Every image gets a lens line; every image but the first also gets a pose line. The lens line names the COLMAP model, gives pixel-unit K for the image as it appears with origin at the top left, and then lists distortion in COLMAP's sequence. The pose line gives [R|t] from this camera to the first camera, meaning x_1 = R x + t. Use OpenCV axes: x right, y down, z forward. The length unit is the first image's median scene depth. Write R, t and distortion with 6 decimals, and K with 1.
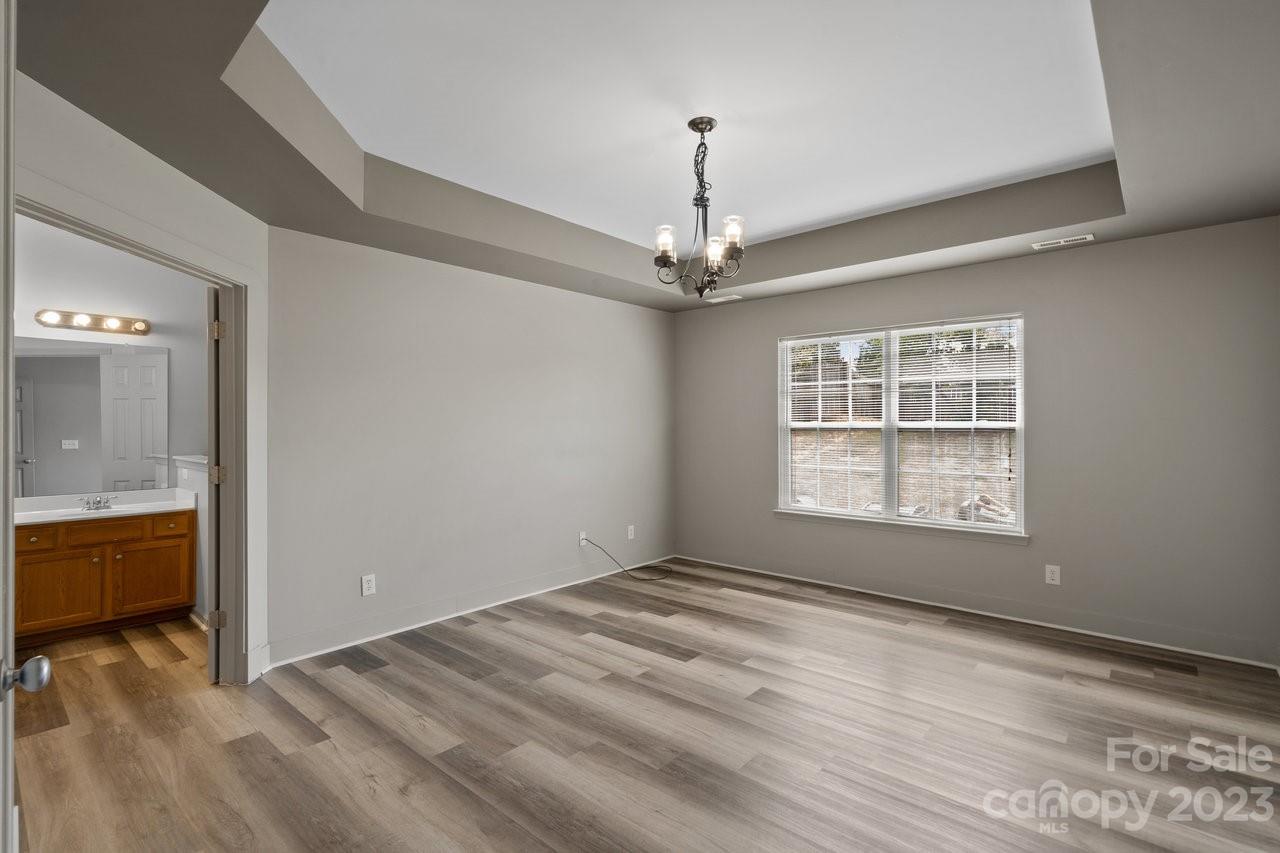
lens RADIAL K [[599.0, 0, 640.6], [0, 599.0, 422.8], [0, 0, 1]] dist [-0.000494, 0.000988]
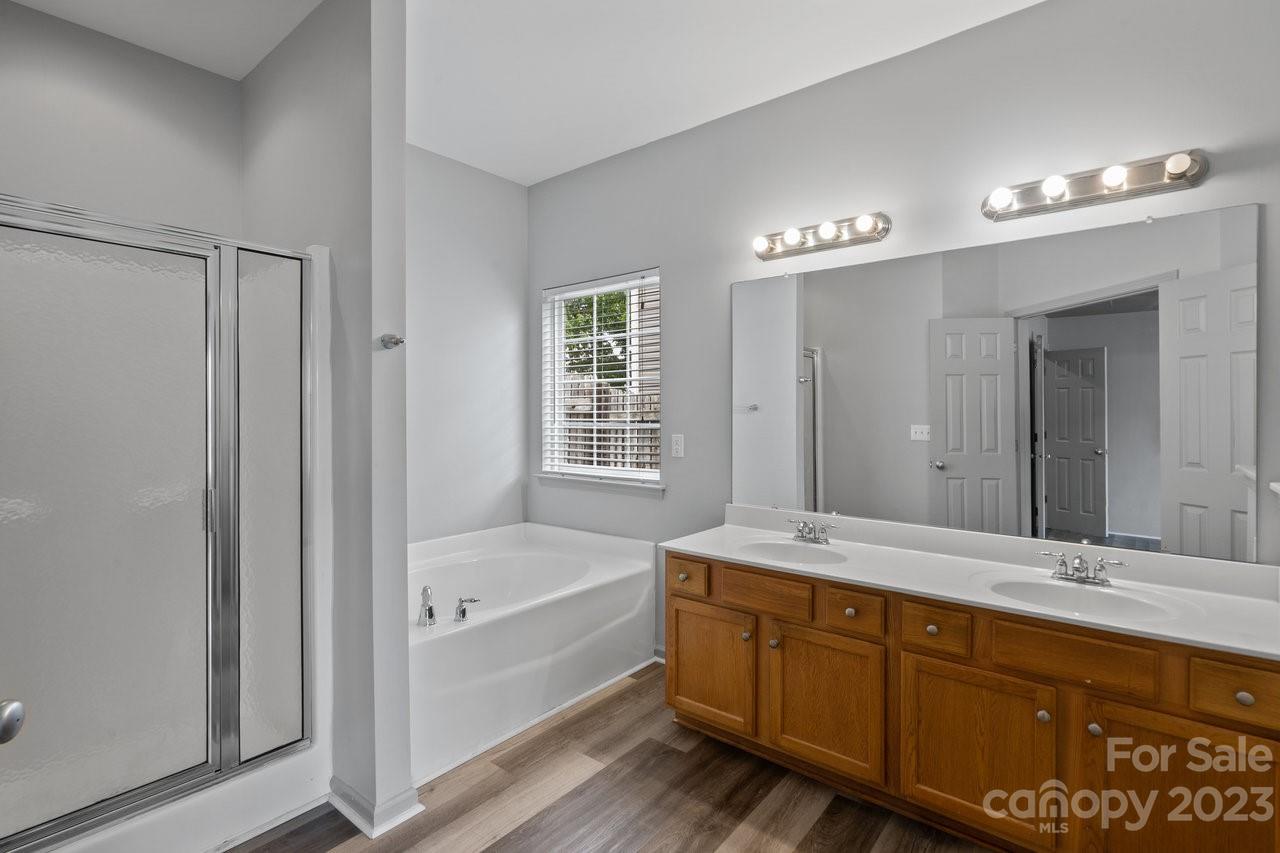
lens RADIAL K [[599.0, 0, 640.3], [0, 599.0, 413.5], [0, 0, 1]] dist [-0.000494, 0.000988]
pose [[0.043510, 0.003299, -0.999048, -0.243304], [0.003113, 0.999989, 0.003438, 0.006073], [0.999048, -0.003259, 0.043500, 0.340526]]
